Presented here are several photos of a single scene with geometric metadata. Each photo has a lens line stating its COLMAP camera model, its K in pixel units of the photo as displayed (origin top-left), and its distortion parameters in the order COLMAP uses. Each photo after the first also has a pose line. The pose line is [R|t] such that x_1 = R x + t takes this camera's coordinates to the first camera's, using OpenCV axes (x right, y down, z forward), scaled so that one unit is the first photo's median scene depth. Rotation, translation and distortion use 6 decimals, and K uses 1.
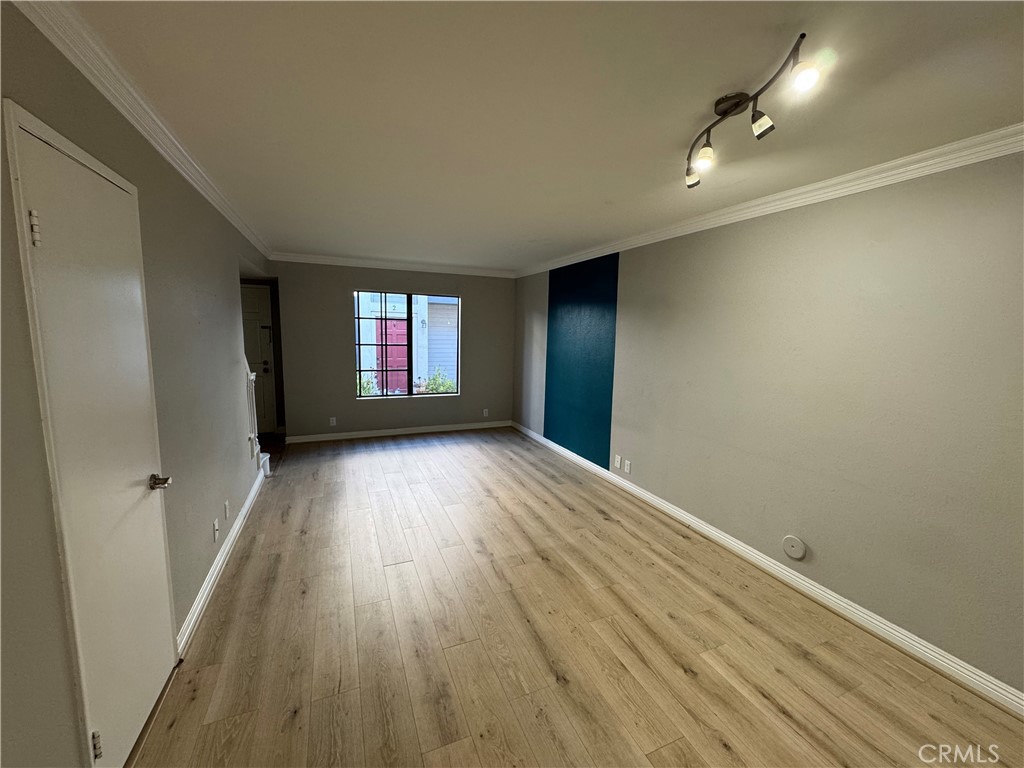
lens RADIAL K [[410.3, 0, 505.5], [0, 410.3, 381.4], [0, 0, 1]] dist [0.001176, -0.000135]
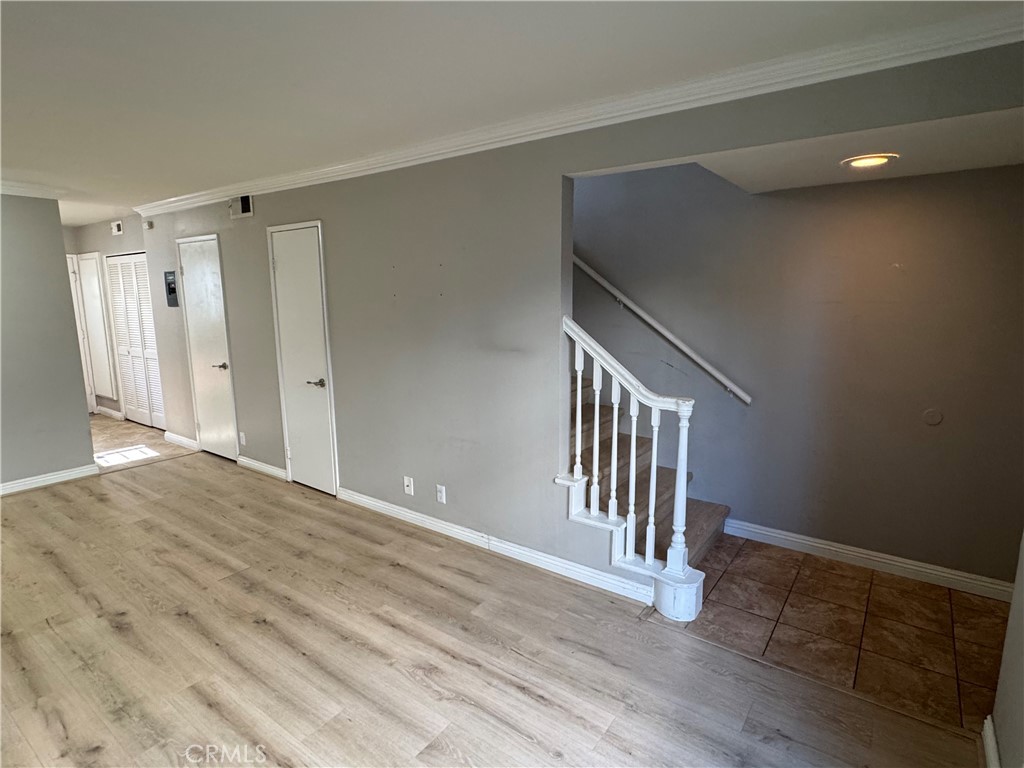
lens RADIAL K [[551.7, 0, 511.2], [0, 551.7, 383.7], [0, 0, 1]] dist [-0.003358, 0.002625]
pose [[-0.853286, 0.069785, -0.516752, -0.124688], [-0.078113, 0.962715, 0.258995, -0.192846], [0.515559, 0.261362, -0.816020, 1.444662]]
